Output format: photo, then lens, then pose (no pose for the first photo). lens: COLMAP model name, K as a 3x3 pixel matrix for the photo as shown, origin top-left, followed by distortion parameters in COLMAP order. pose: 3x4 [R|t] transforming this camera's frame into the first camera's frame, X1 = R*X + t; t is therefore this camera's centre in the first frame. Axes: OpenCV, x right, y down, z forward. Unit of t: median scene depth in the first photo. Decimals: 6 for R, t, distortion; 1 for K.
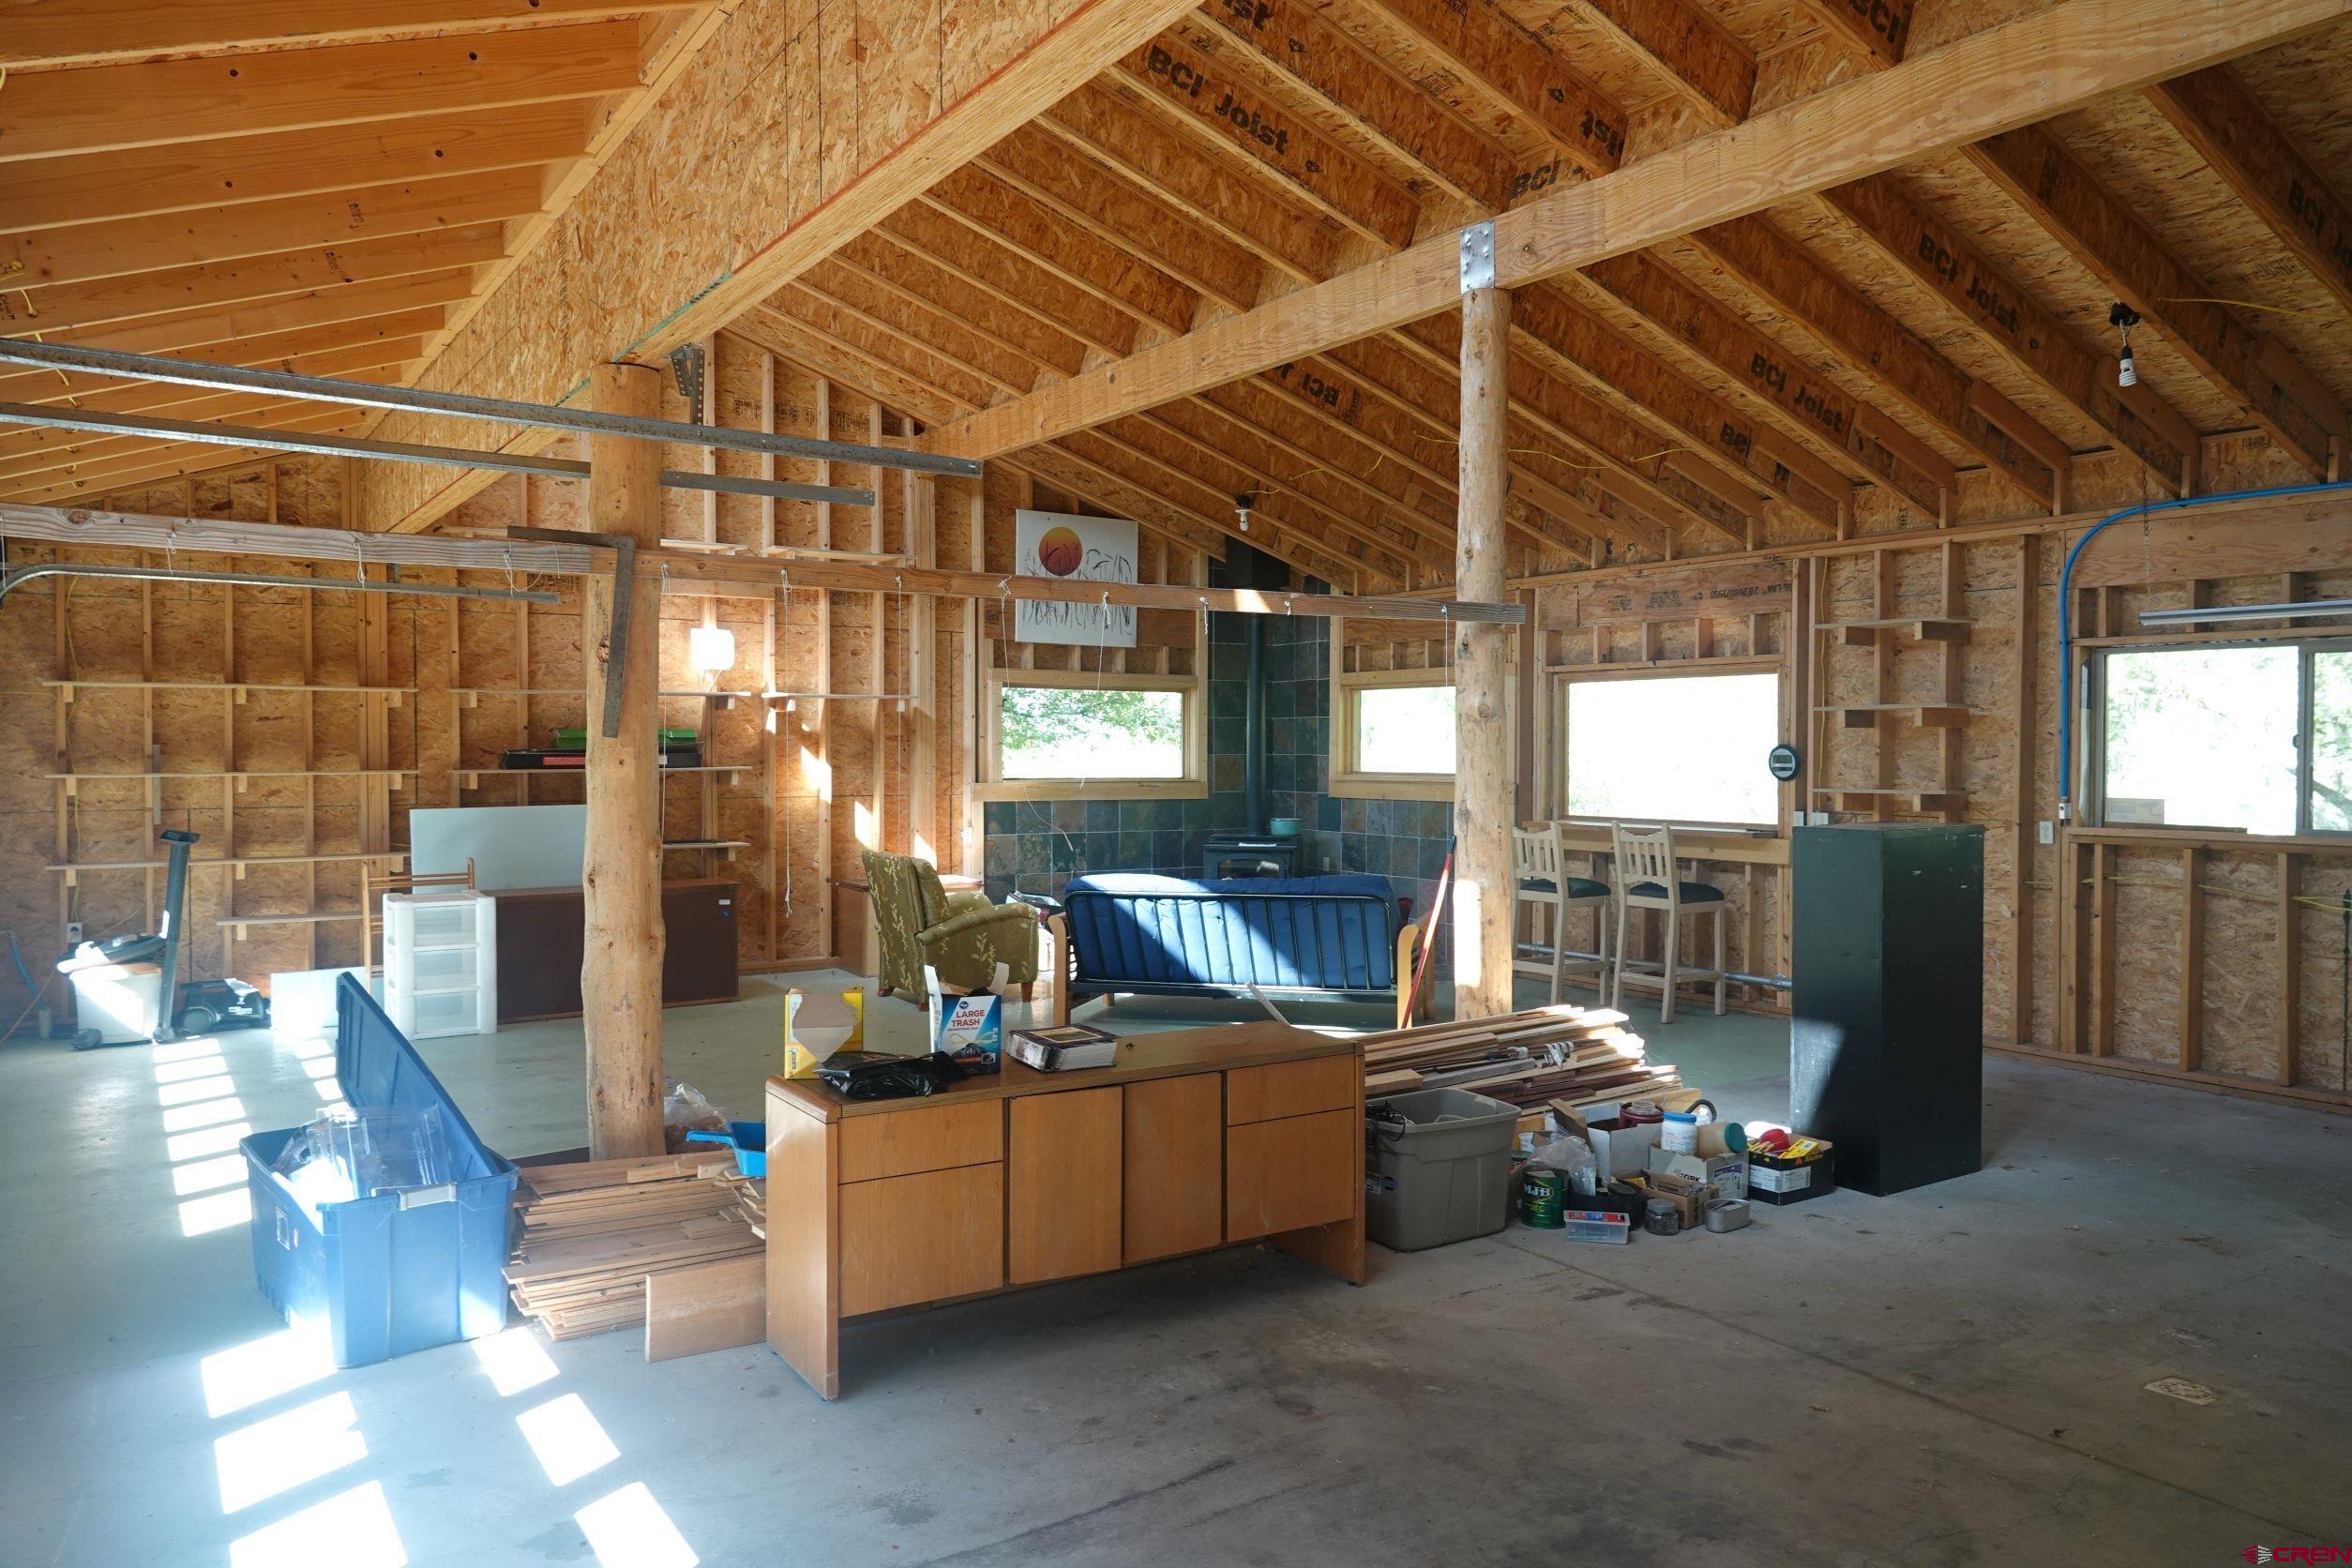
lens RADIAL K [[1635.3, 0, 1175.1], [0, 1635.3, 778.6], [0, 0, 1]] dist [-0.005183, -0.002235]
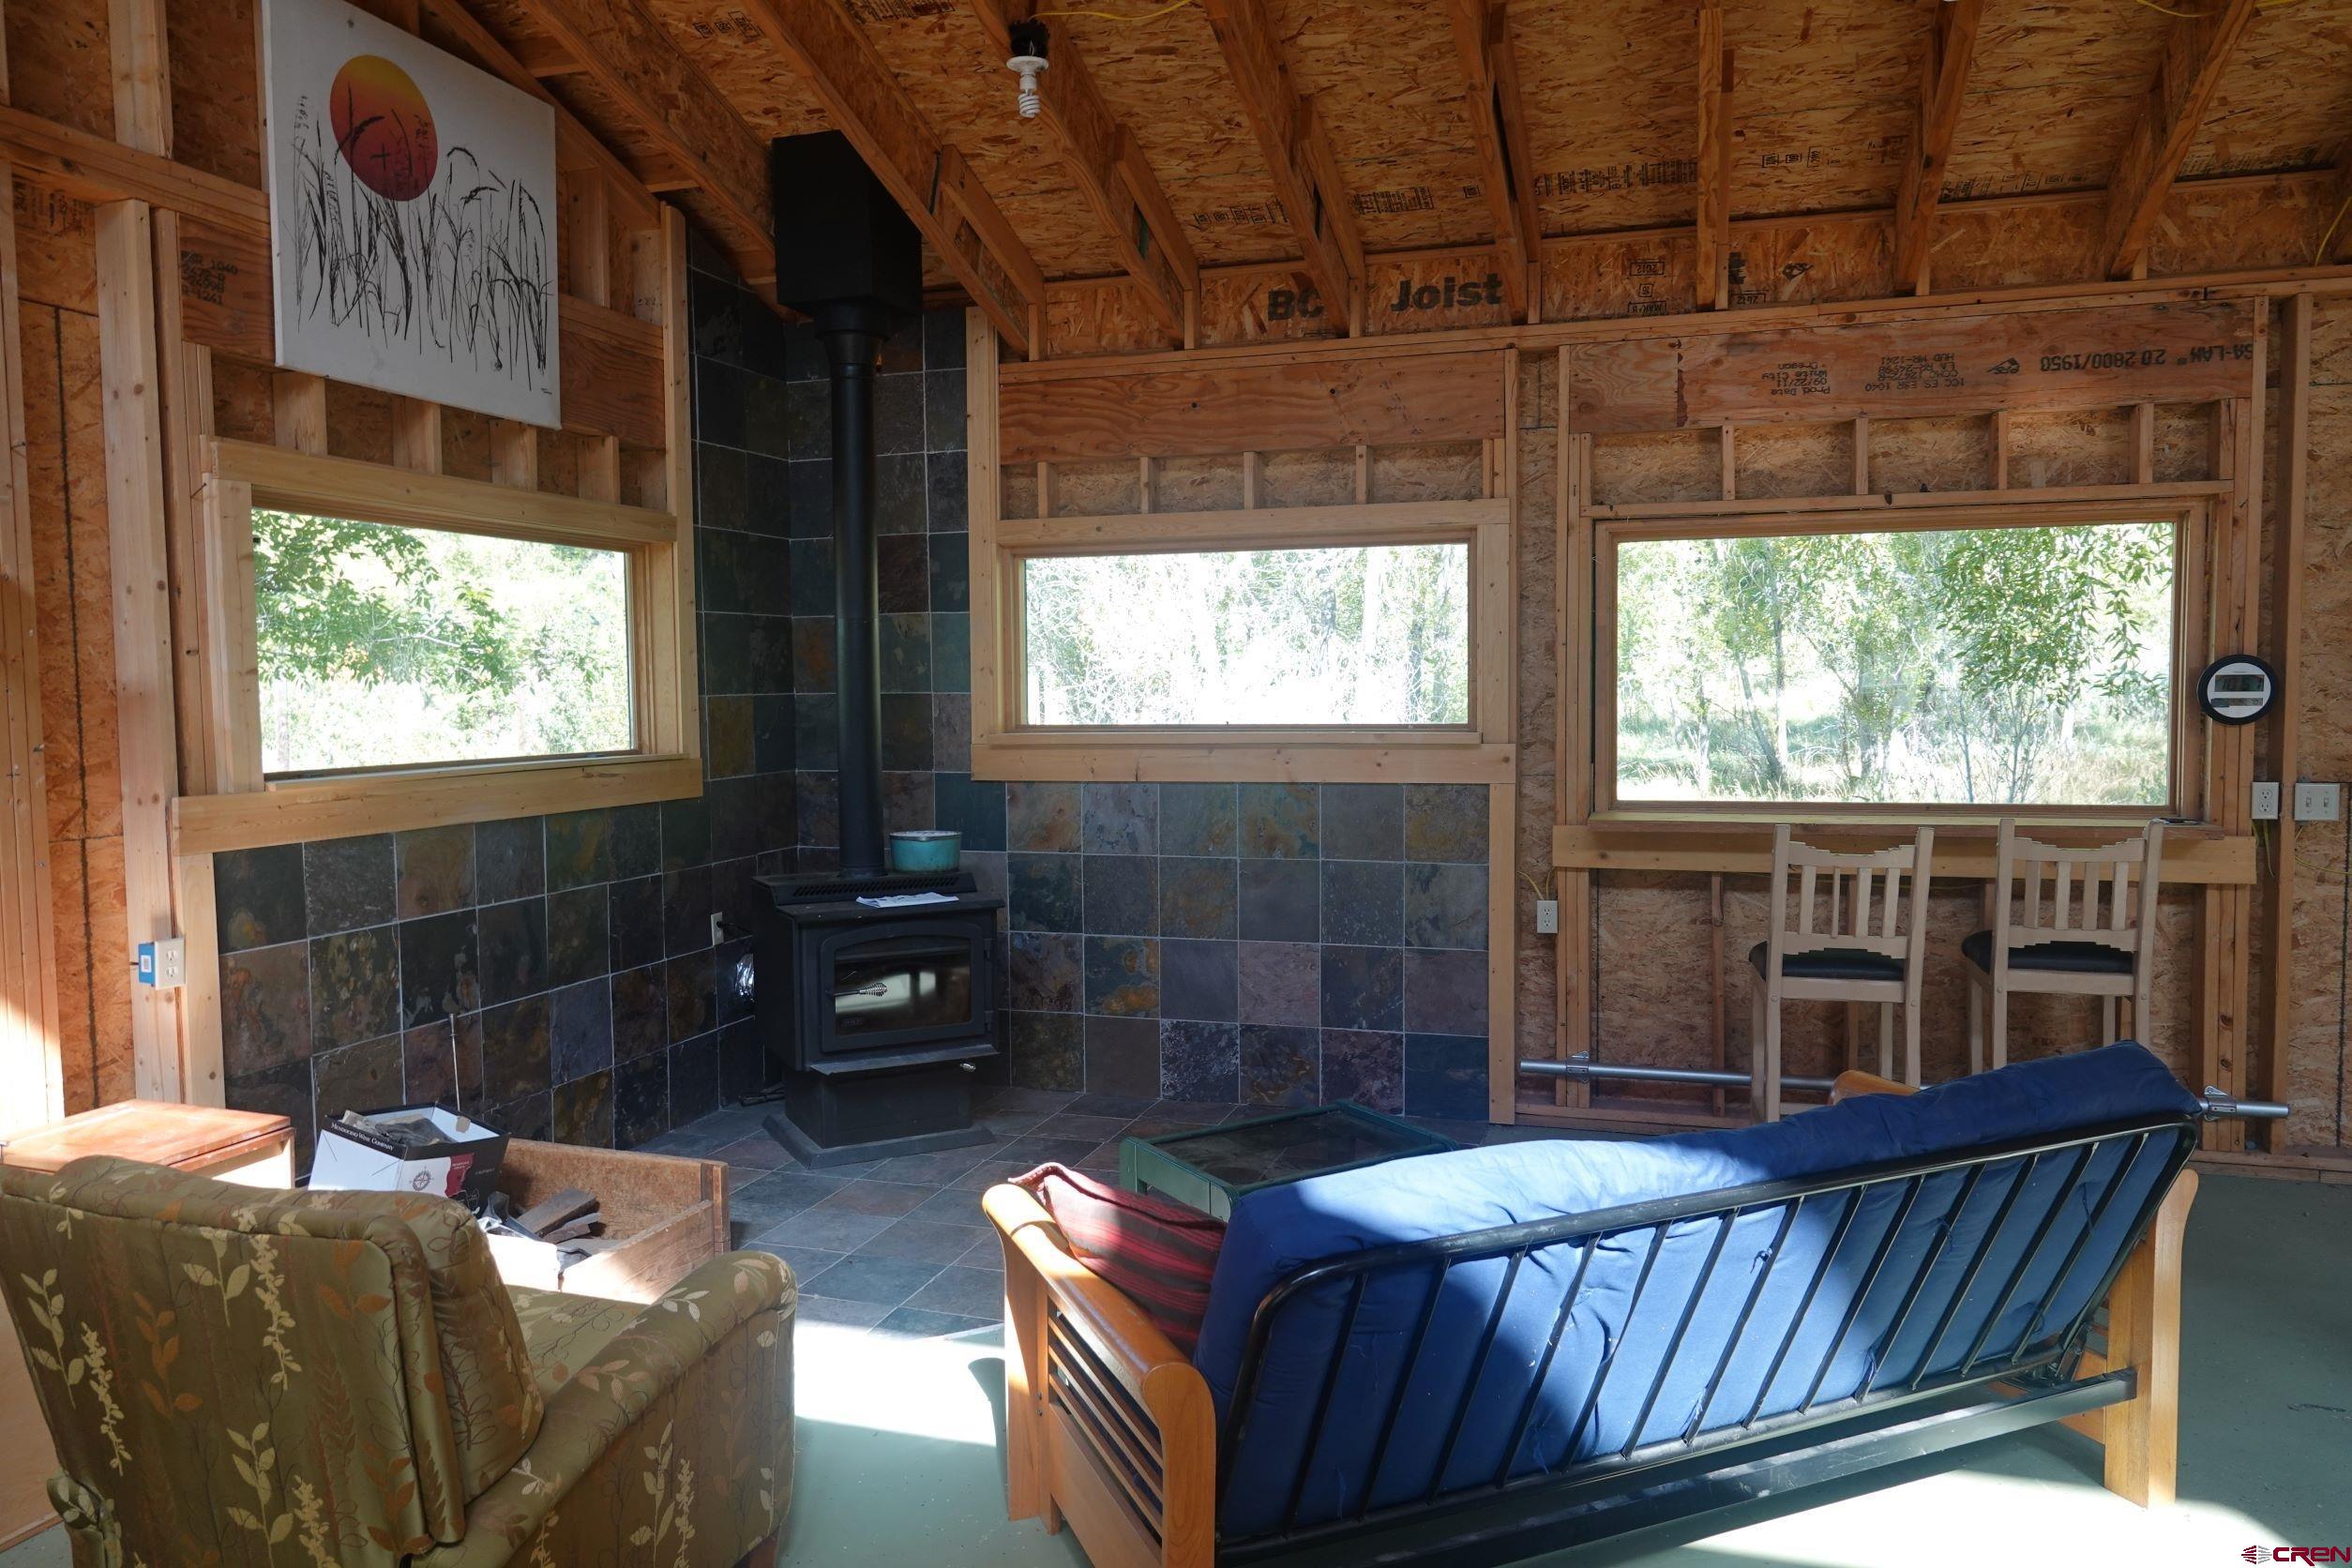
lens RADIAL K [[1635.3, 0, 1184.8], [0, 1635.3, 782.7], [0, 0, 1]] dist [-0.005183, -0.002235]
pose [[0.773069, -0.050296, 0.632325, -0.170459], [0.024410, 0.998472, 0.049577, -0.010909], [-0.633852, -0.022891, 0.773116, 0.627700]]
